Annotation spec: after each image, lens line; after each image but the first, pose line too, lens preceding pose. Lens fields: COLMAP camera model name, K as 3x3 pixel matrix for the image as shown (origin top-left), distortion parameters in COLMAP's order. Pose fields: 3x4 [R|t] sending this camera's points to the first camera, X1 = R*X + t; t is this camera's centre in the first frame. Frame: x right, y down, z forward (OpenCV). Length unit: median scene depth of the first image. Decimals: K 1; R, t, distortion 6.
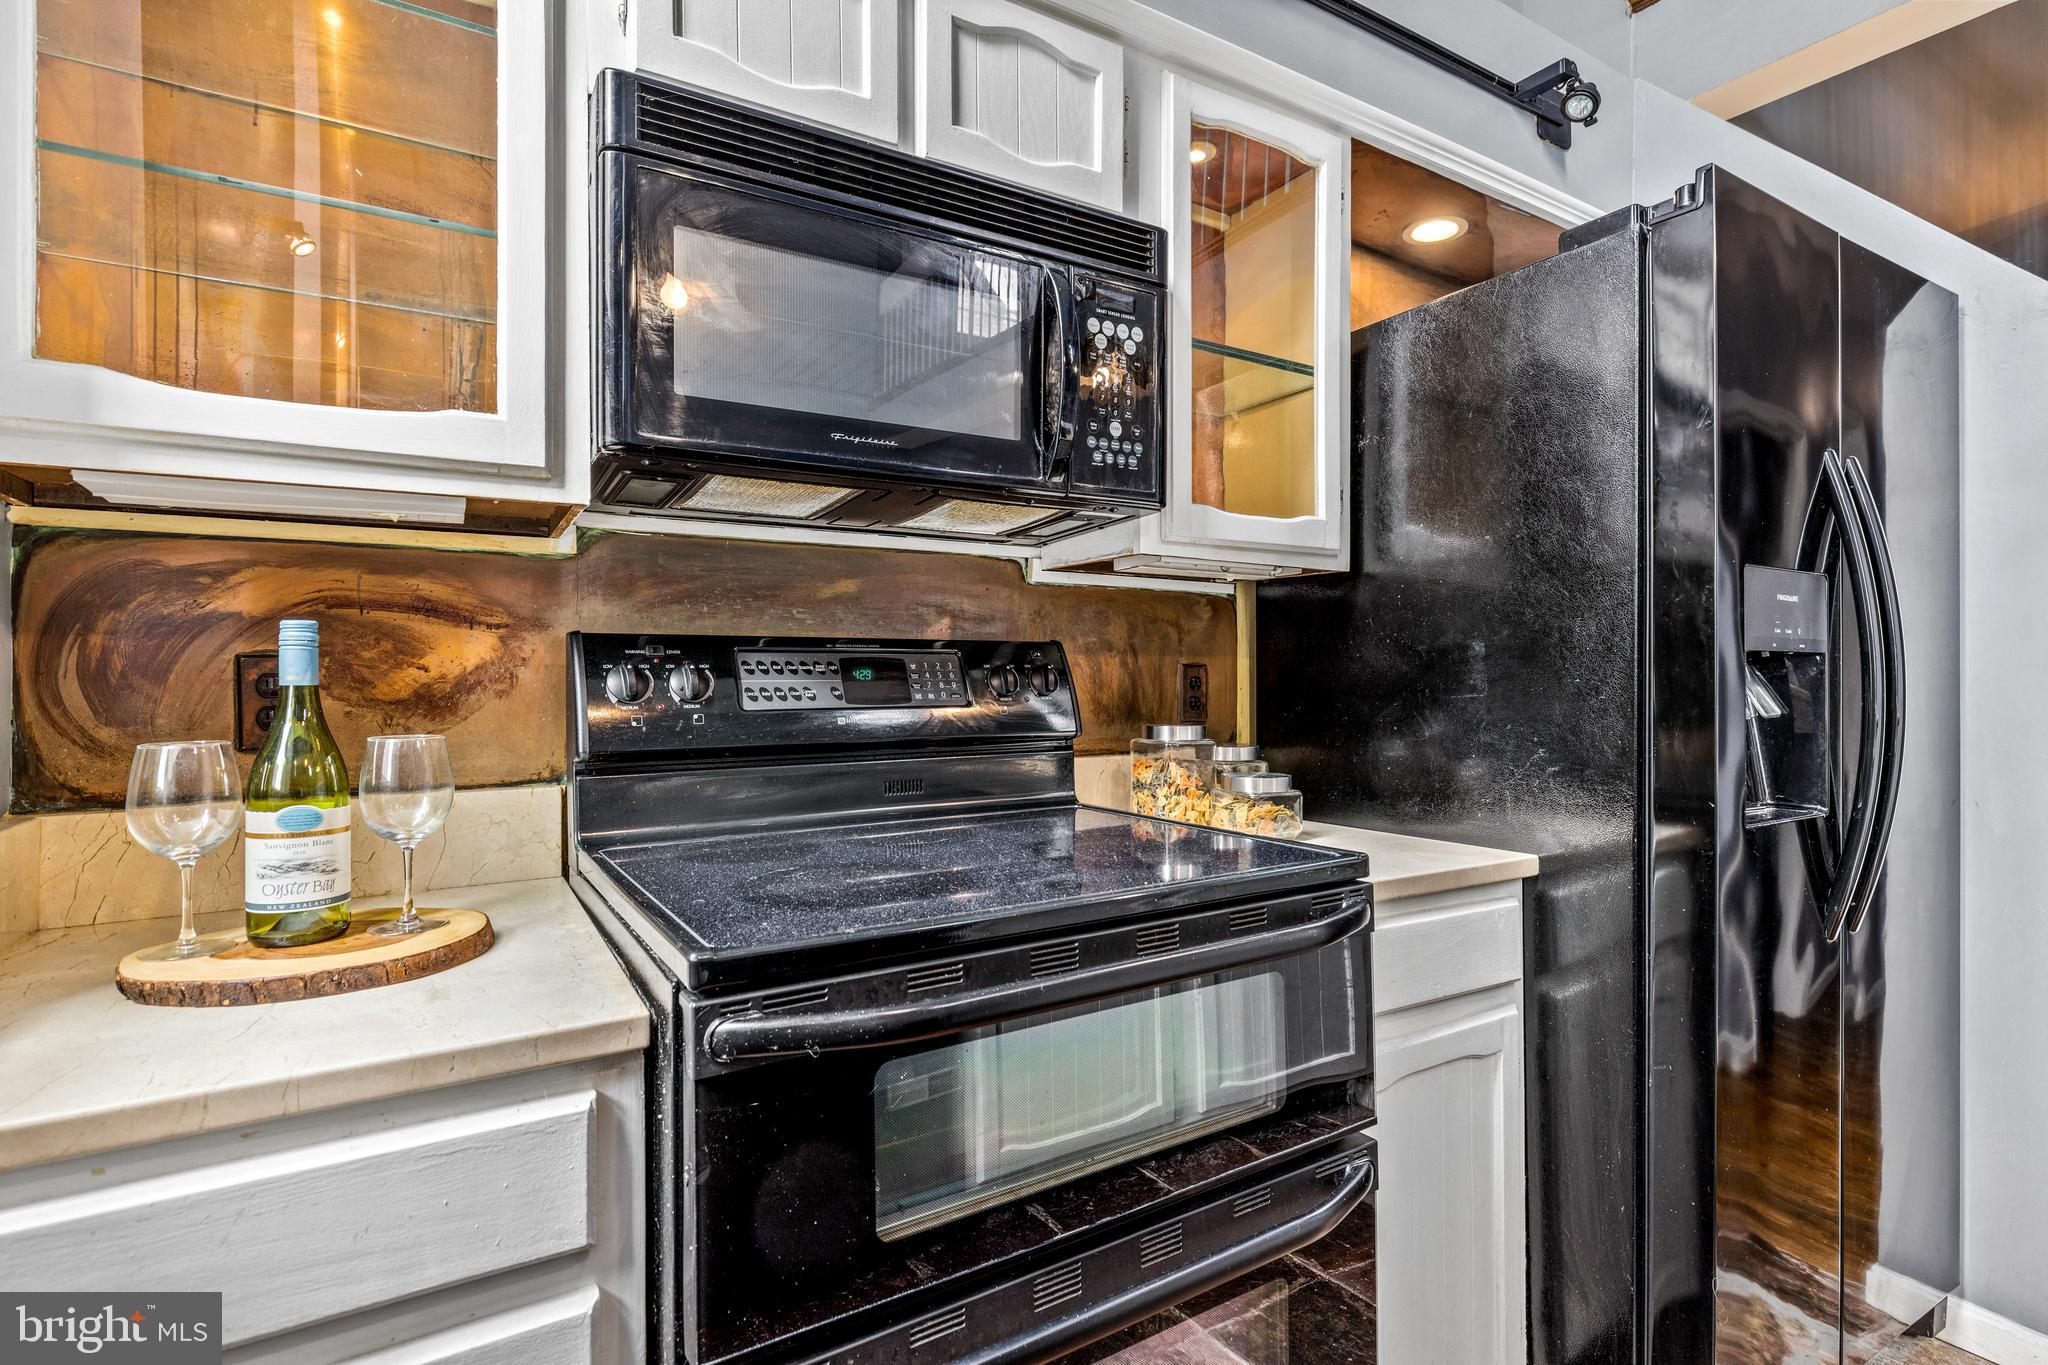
lens RADIAL K [[972.6, 0, 991.5], [0, 972.6, 672.7], [0, 0, 1]] dist [-0.002975, -0.000303]
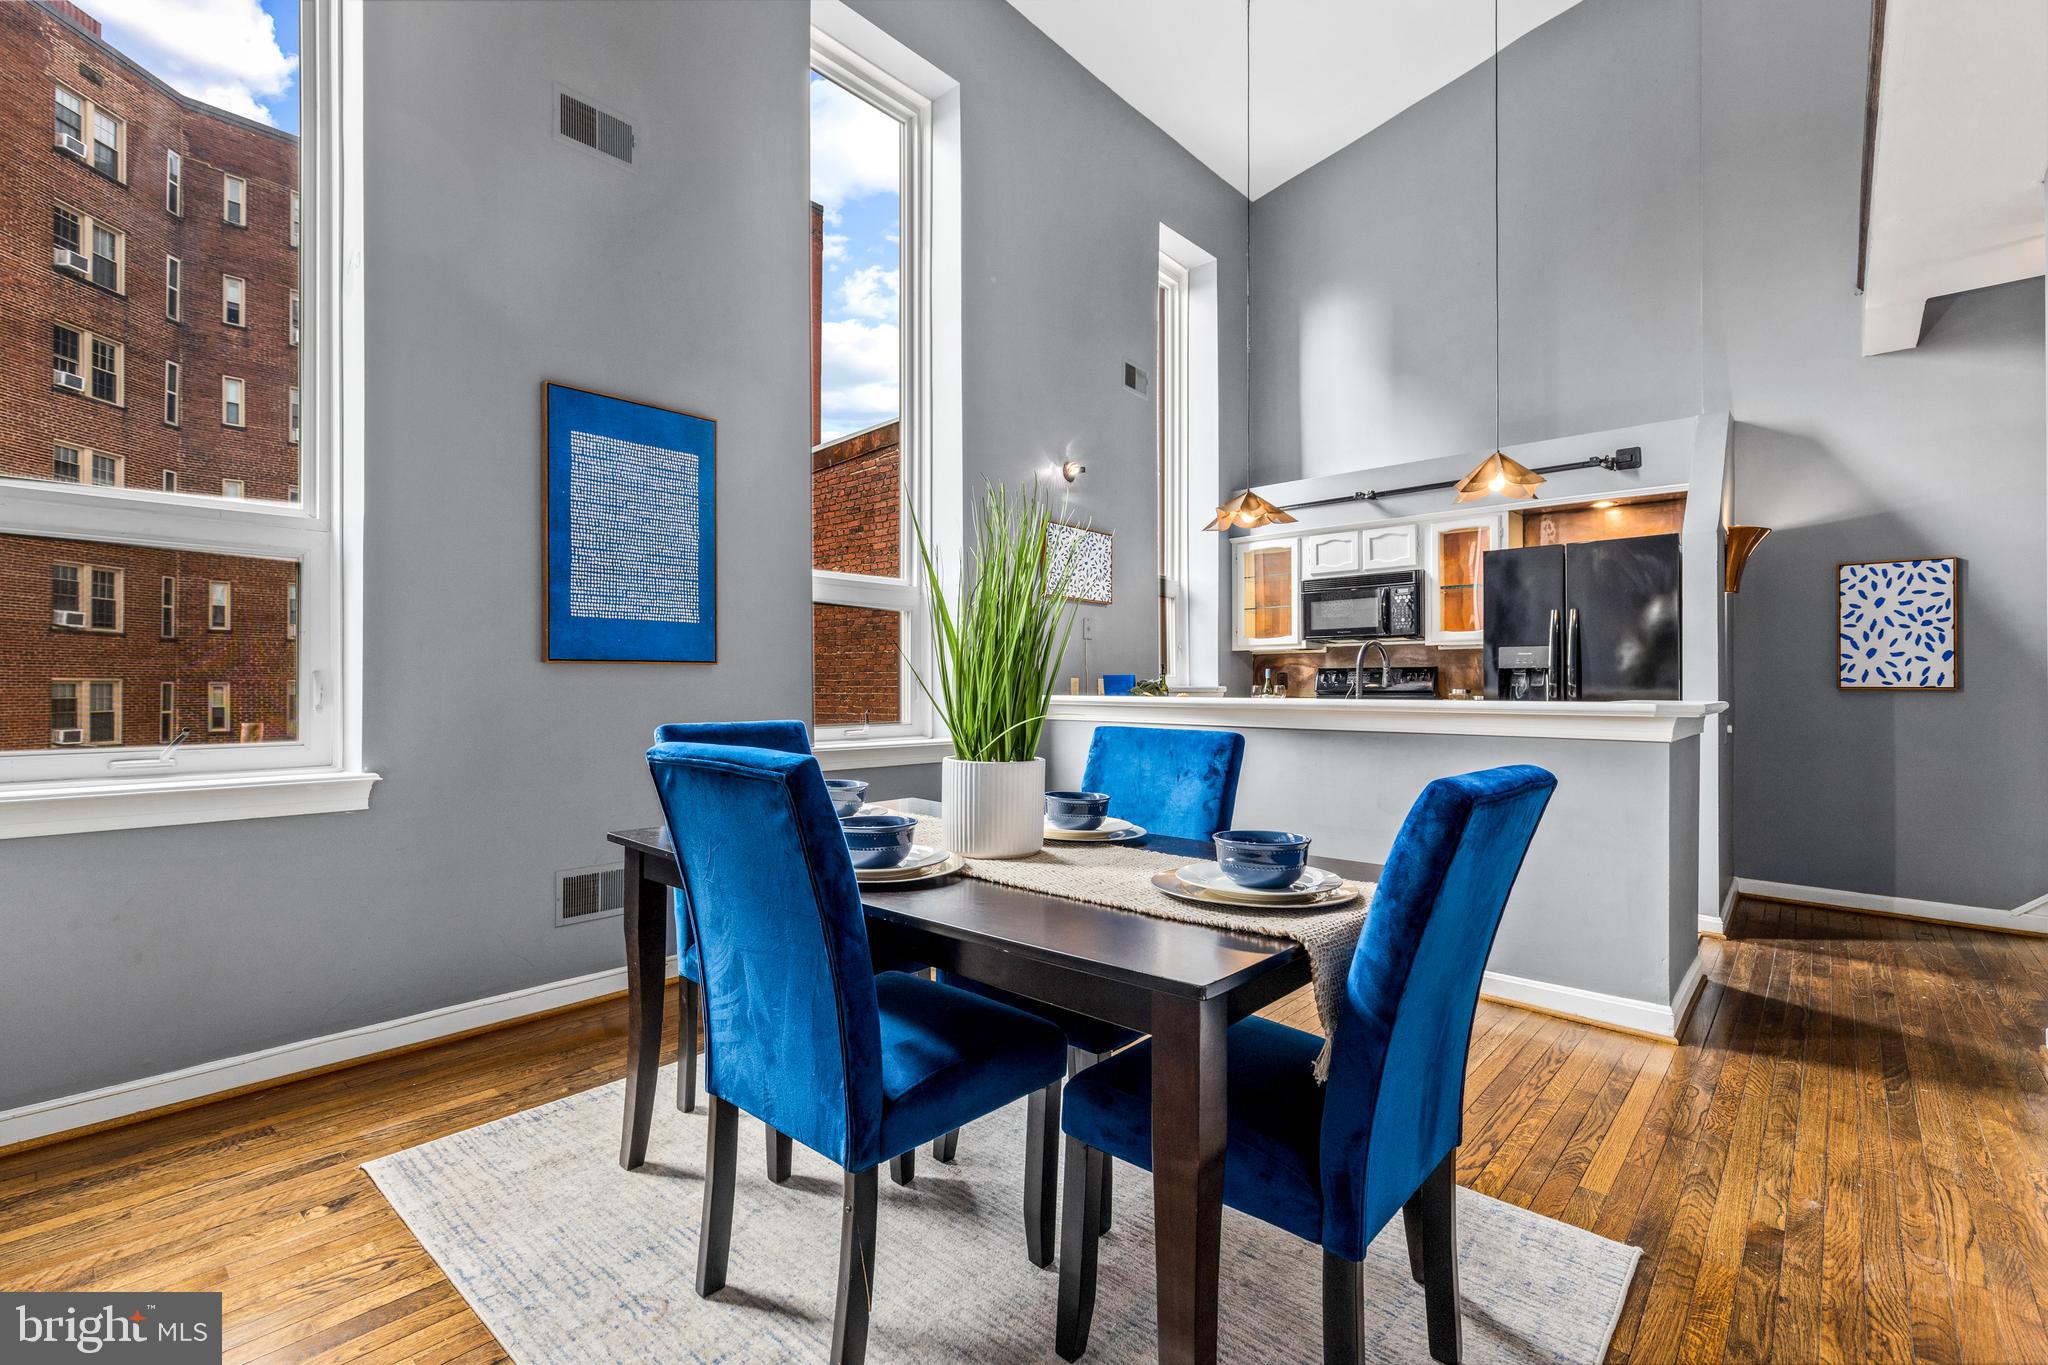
lens RADIAL K [[908.6, 0, 1024.0], [0, 908.6, 682.5], [0, 0, 1]] dist [0.000414, -0.000229]
pose [[0.300117, -0.002115, -0.953900, 3.423236], [0.006998, 0.999976, -0.000015, 0.022381], [0.953877, -0.006671, 0.300124, -1.819157]]
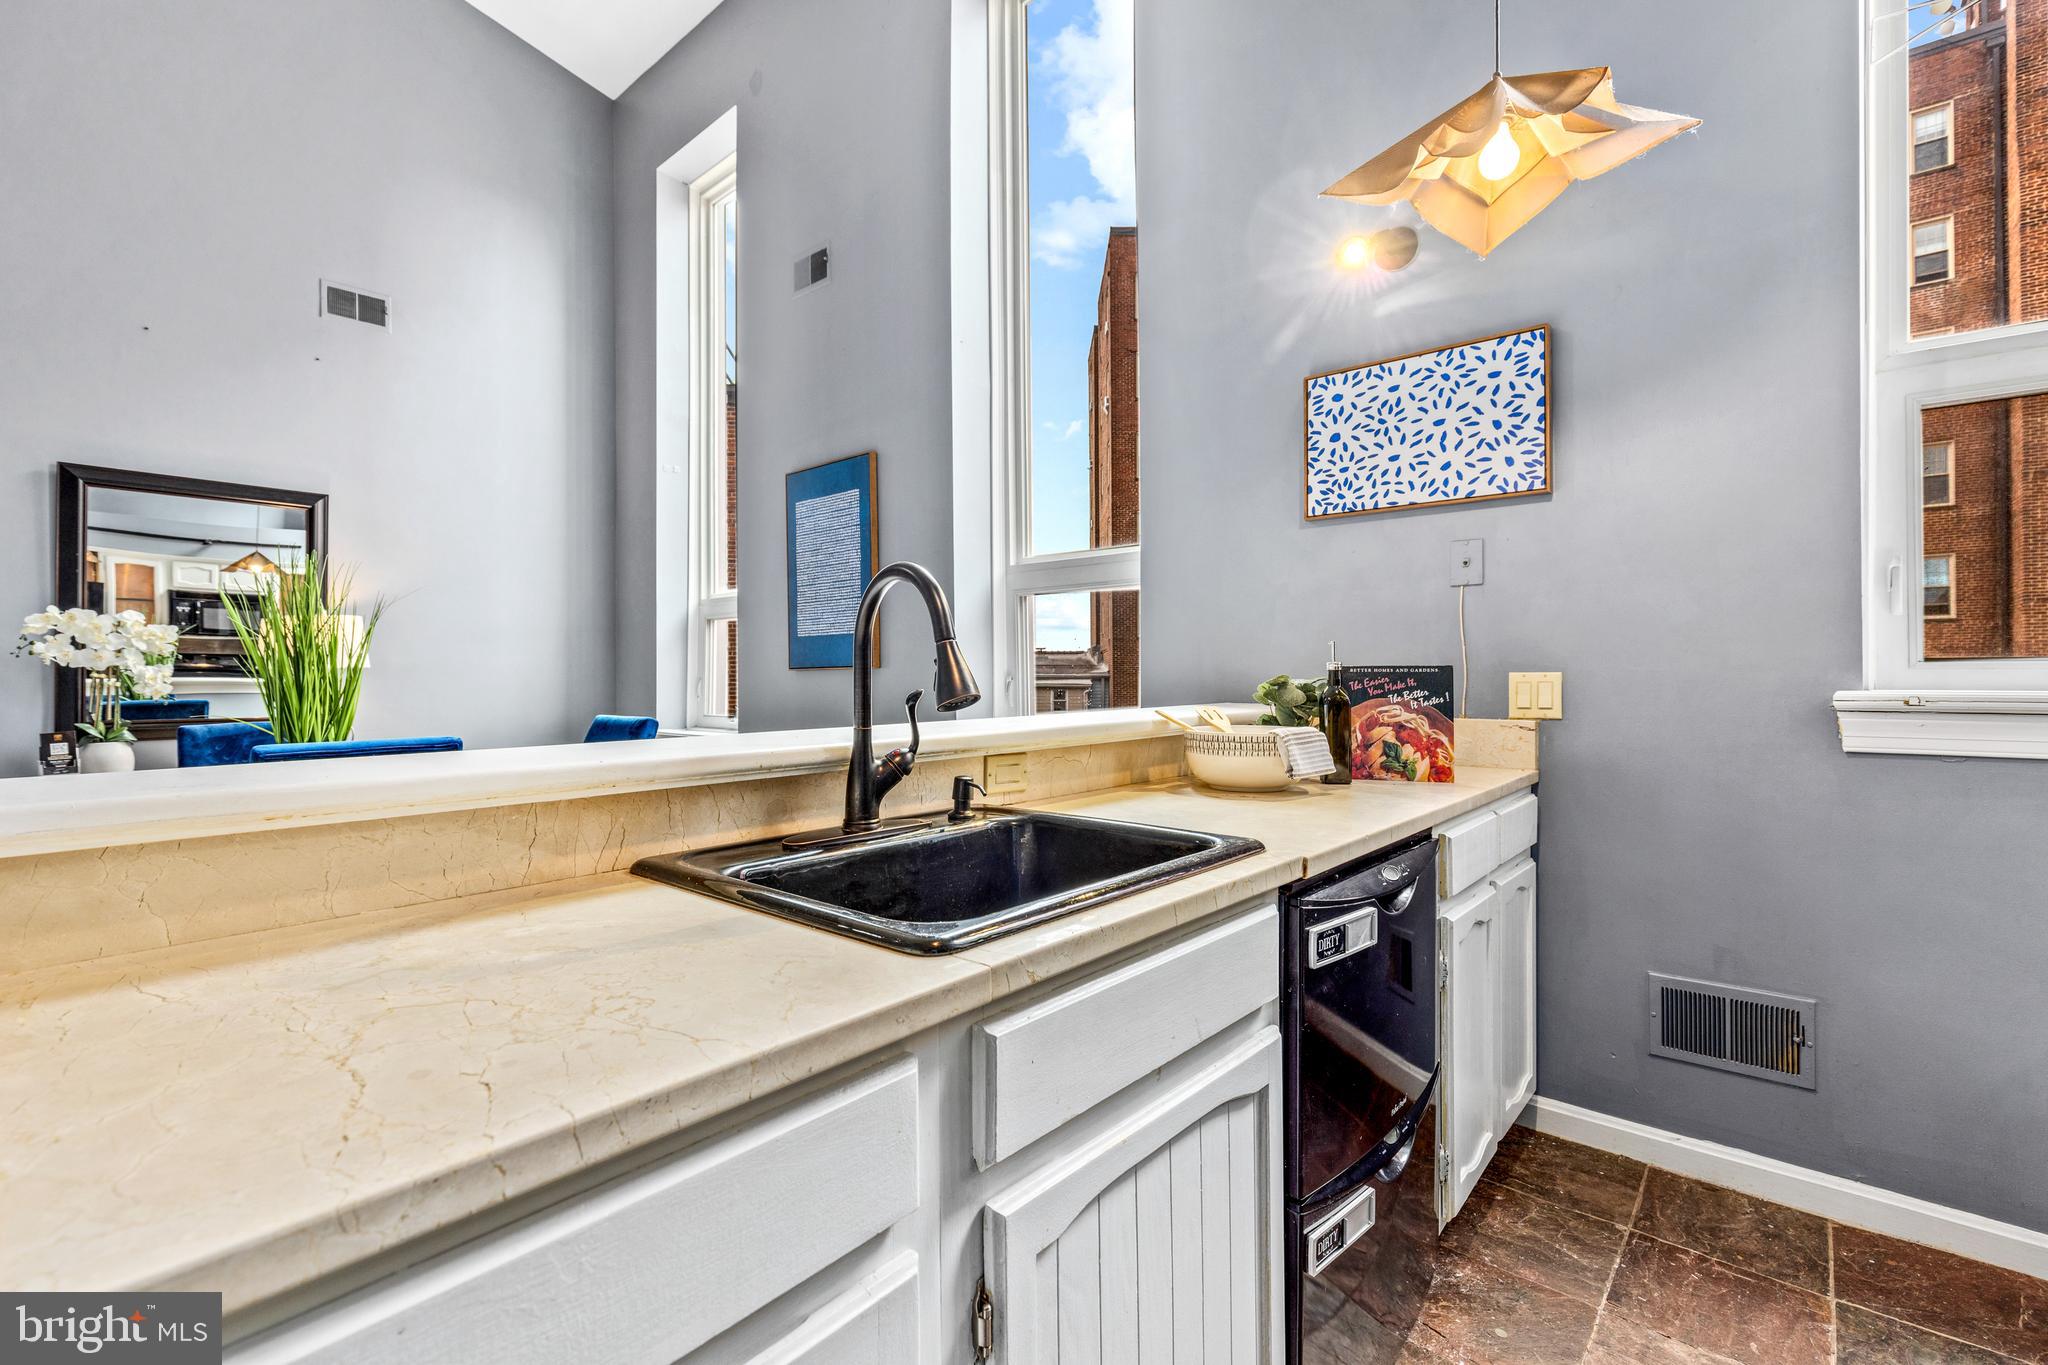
lens RADIAL K [[920.4, 0, 1026.0], [0, 920.4, 679.1], [0, 0, 1]] dist [0.003273, -0.000084]
pose [[-0.951696, 0.010344, -0.306869, 1.264028], [0.011901, 0.999924, -0.003203, 0.015070], [0.306812, -0.006700, -0.951746, 0.909831]]
